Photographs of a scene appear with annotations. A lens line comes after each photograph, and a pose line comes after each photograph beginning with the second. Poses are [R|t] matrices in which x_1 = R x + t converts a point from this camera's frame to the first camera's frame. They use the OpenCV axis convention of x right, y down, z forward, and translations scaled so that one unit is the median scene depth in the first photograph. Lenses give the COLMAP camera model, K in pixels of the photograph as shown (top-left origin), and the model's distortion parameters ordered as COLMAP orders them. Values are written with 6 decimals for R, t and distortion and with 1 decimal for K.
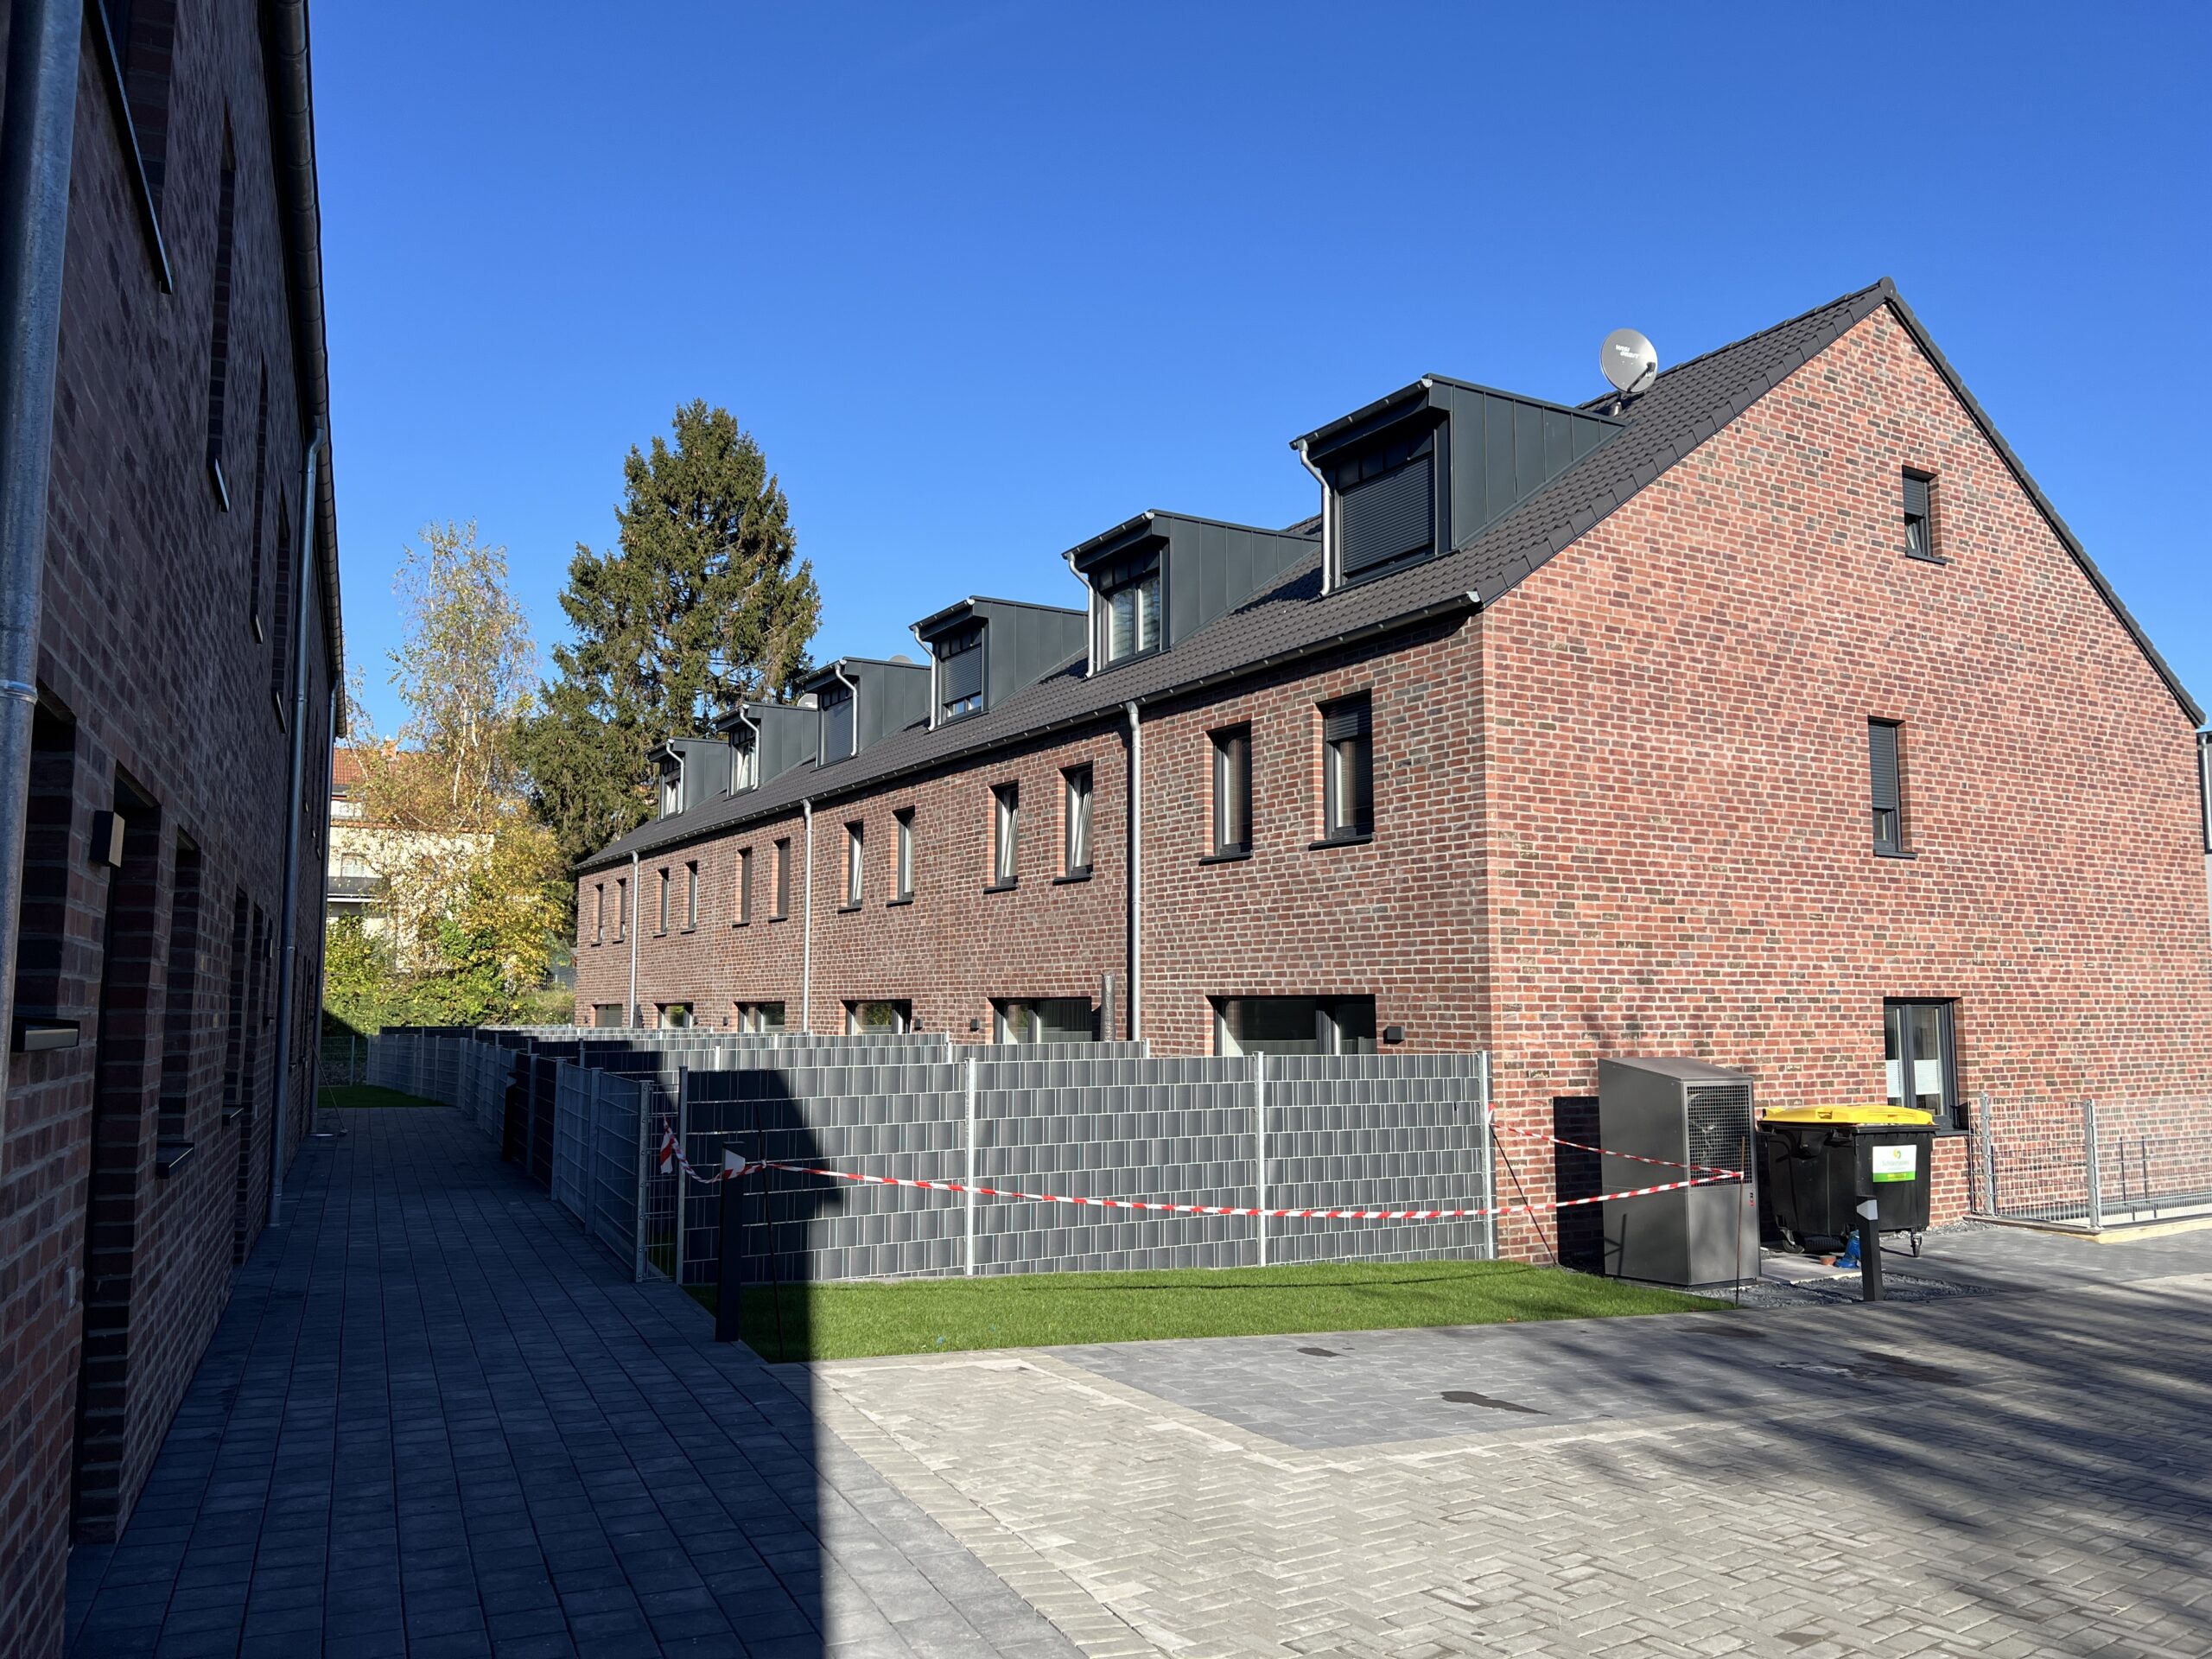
lens RADIAL K [[1658.4, 0, 1112.8], [0, 1658.4, 837.1], [0, 0, 1]] dist [0.051595, -0.056465]
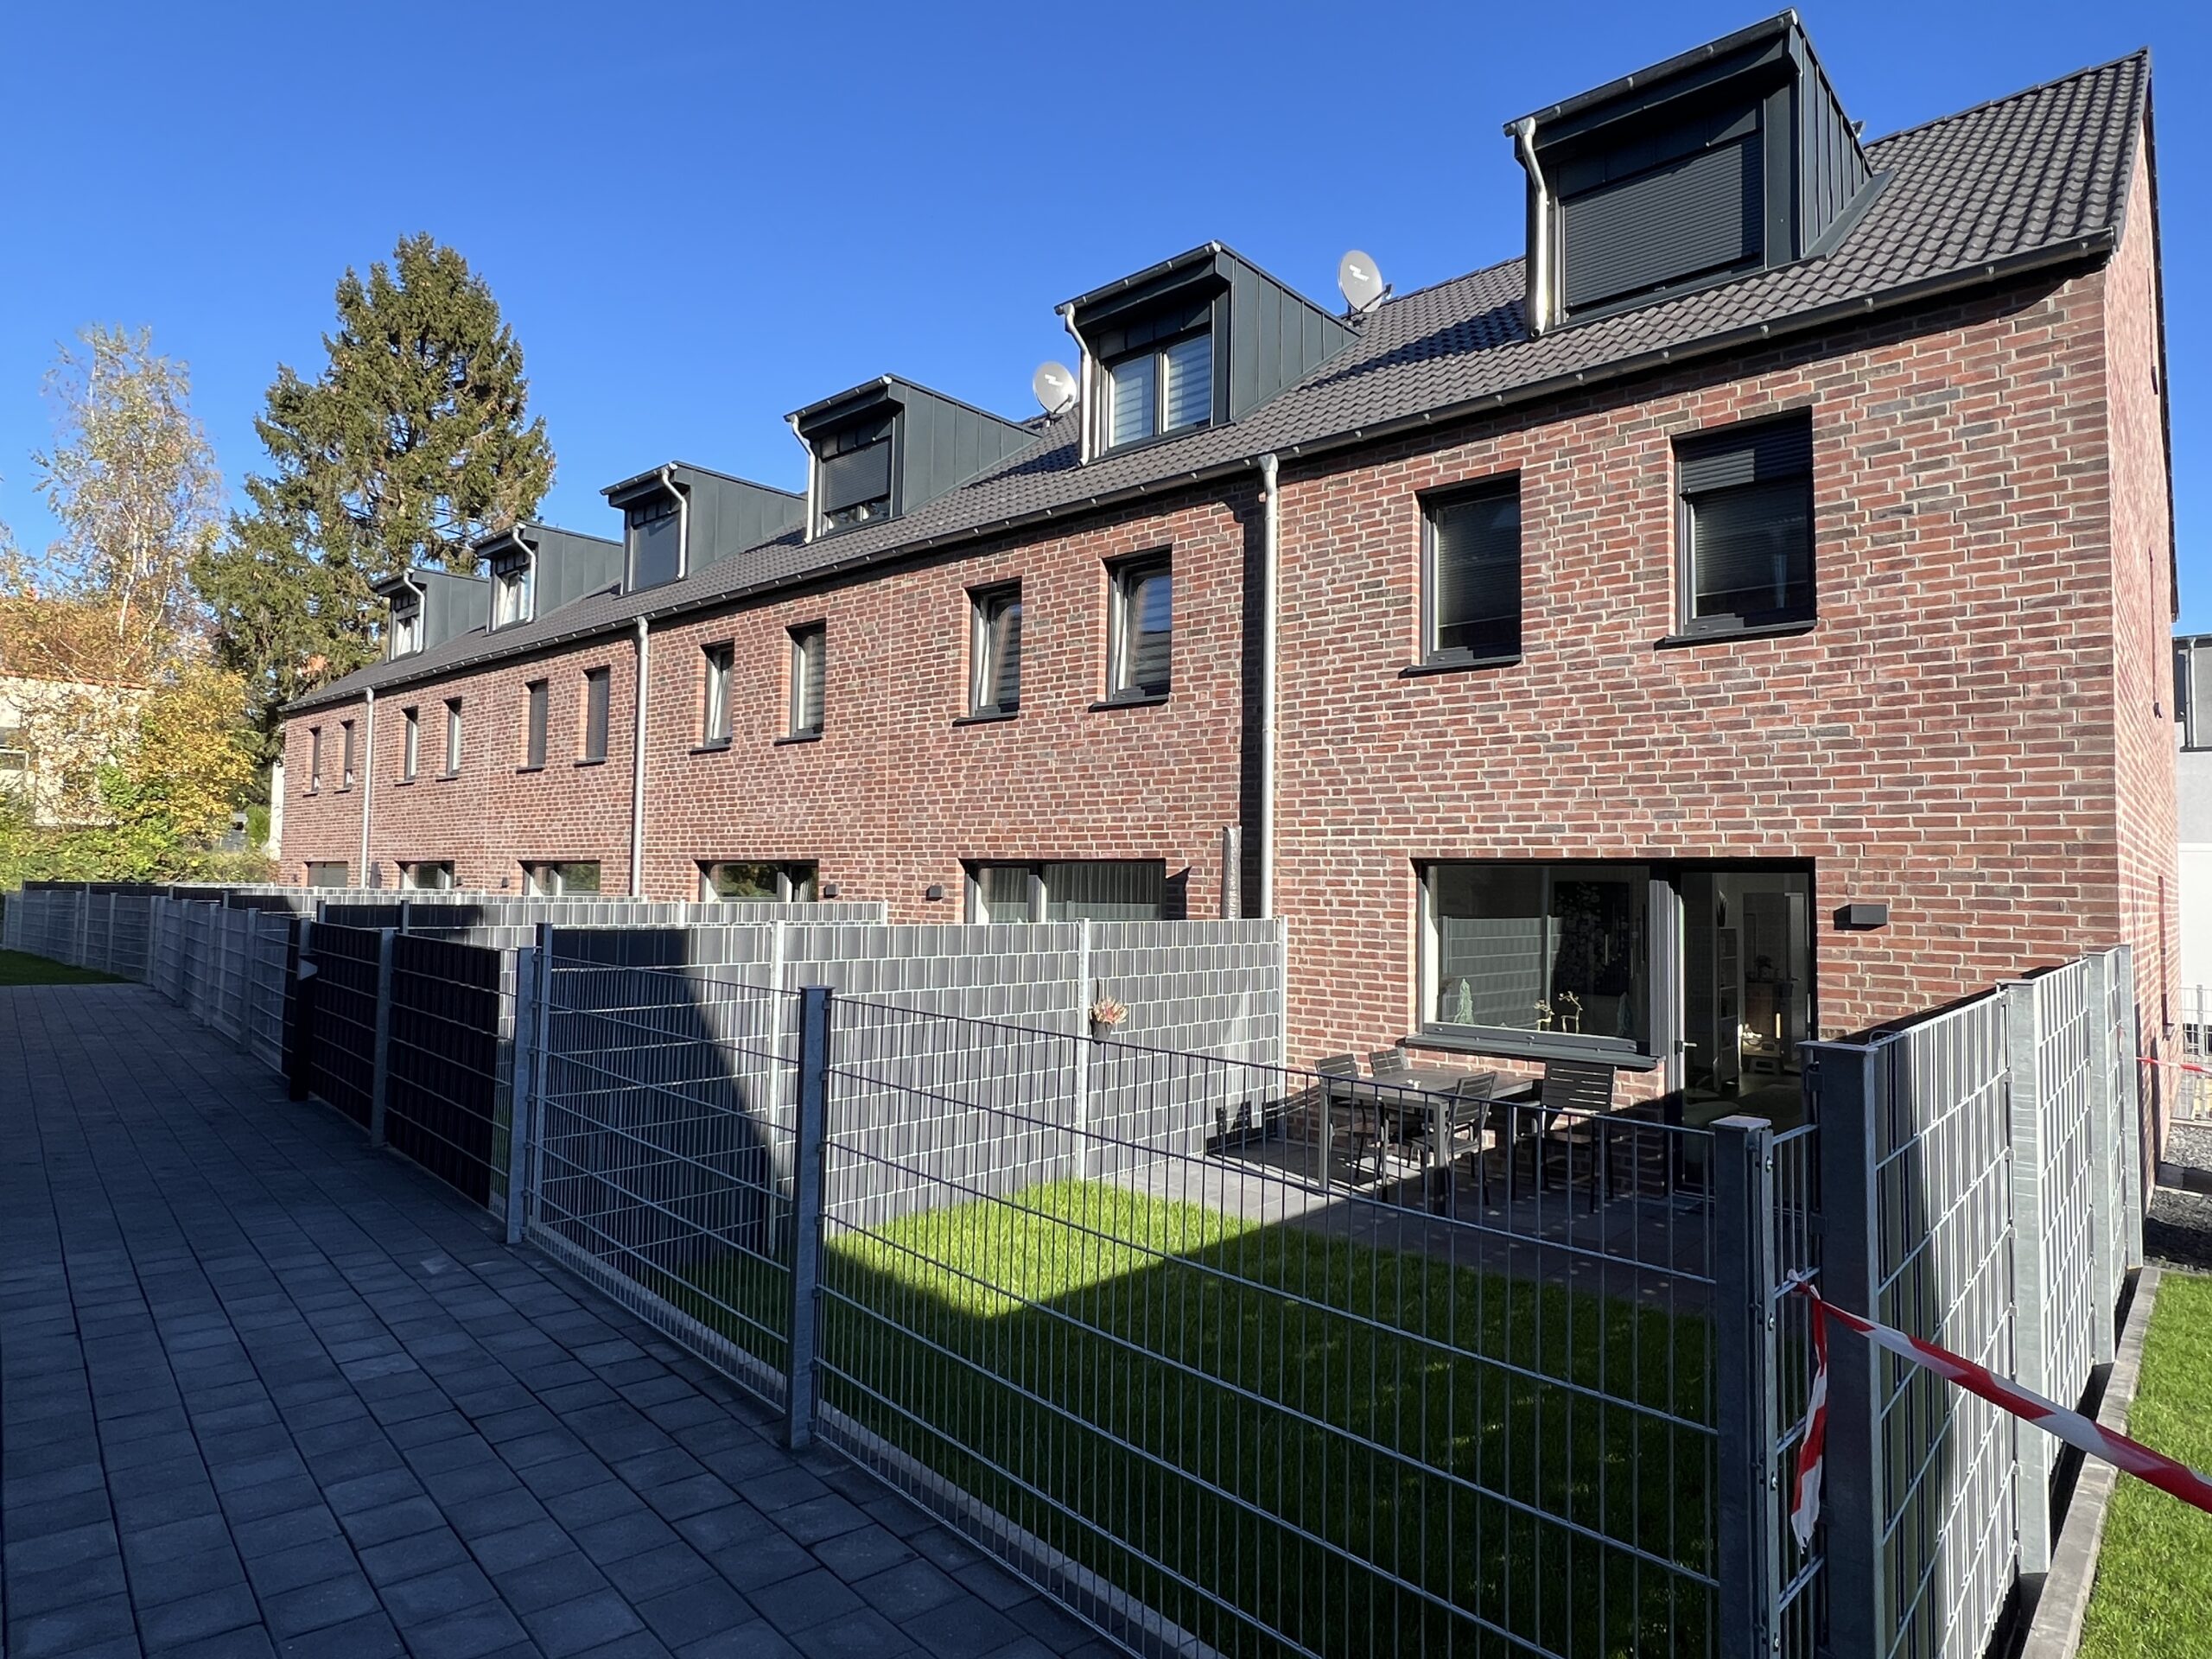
lens RADIAL K [[1252.7, 0, 1098.1], [0, 1252.7, 808.2], [0, 0, 1]] dist [-0.010467, 0.004692]
pose [[0.953955, 0.028119, 0.298627, -0.238713], [-0.042518, 0.998220, 0.041829, 0.057687], [-0.296919, -0.052600, 0.953453, 0.528537]]
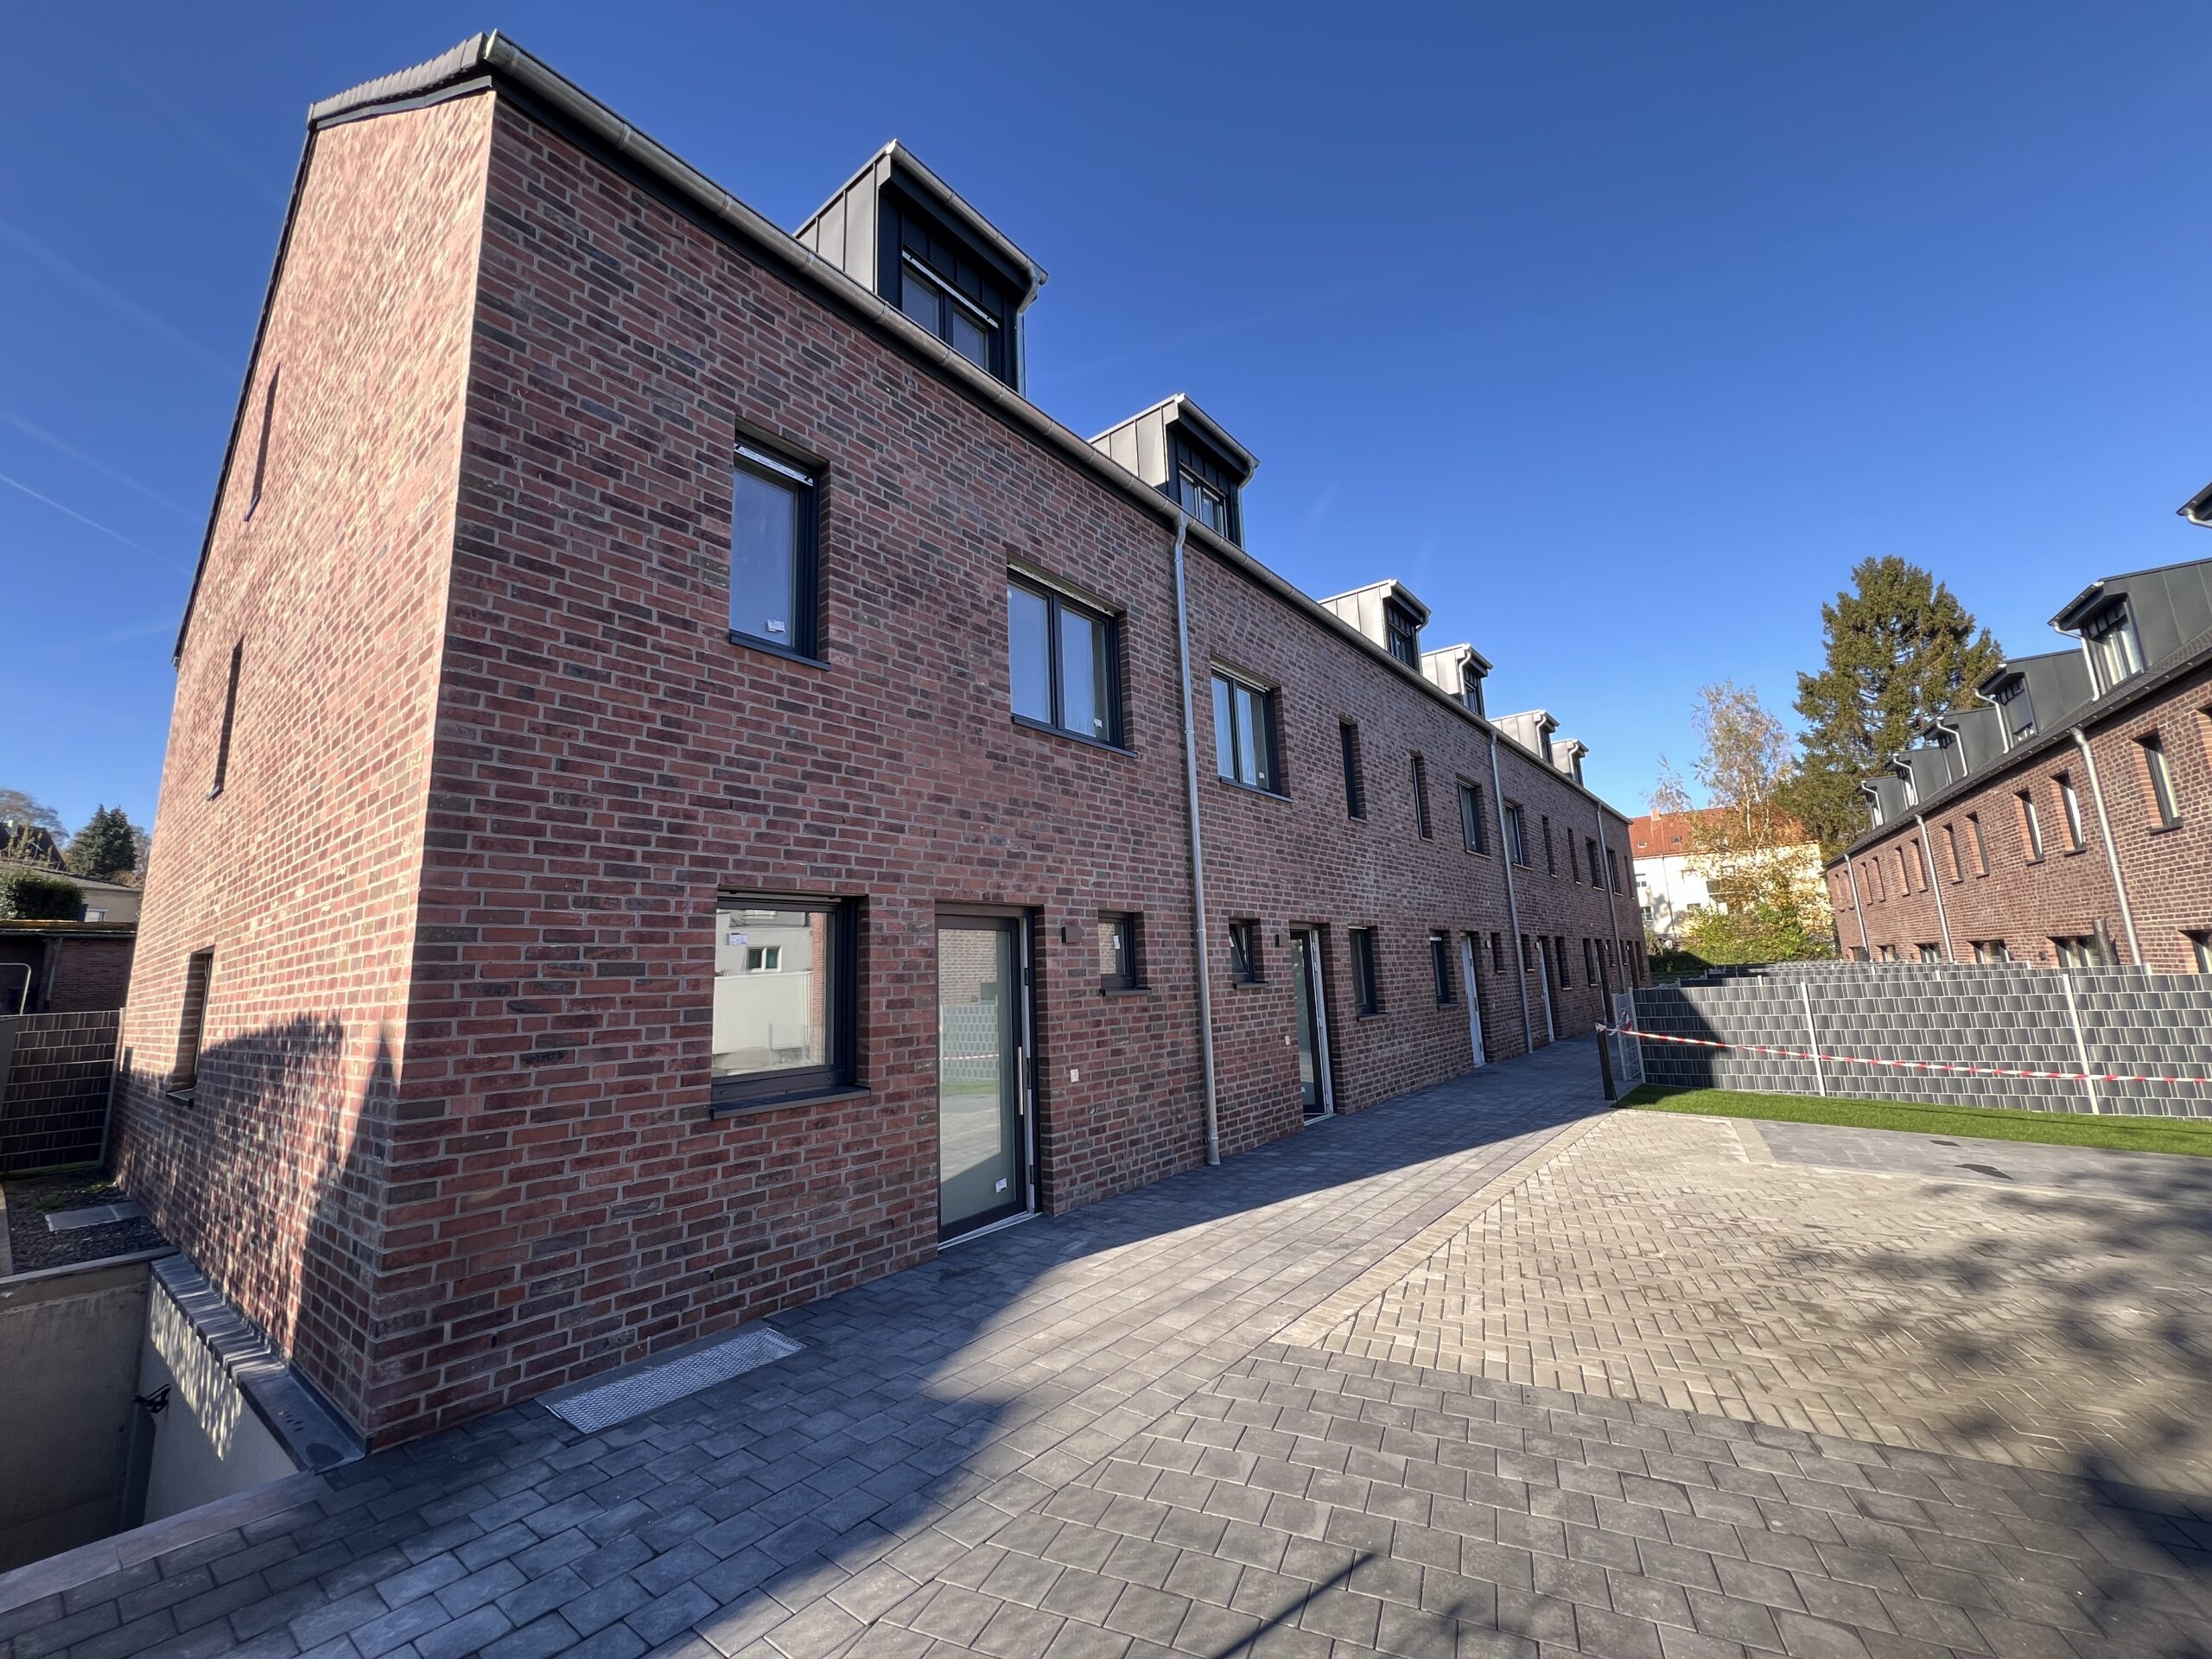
lens RADIAL K [[884.8, 0, 1102.7], [0, 884.8, 823.3], [0, 0, 1]] dist [-0.001994, 0.000412]
pose [[0.455299, -0.171373, -0.873690, 0.305503], [0.129830, 0.983591, -0.125273, -0.014744], [0.880822, -0.056394, 0.470077, -0.114379]]
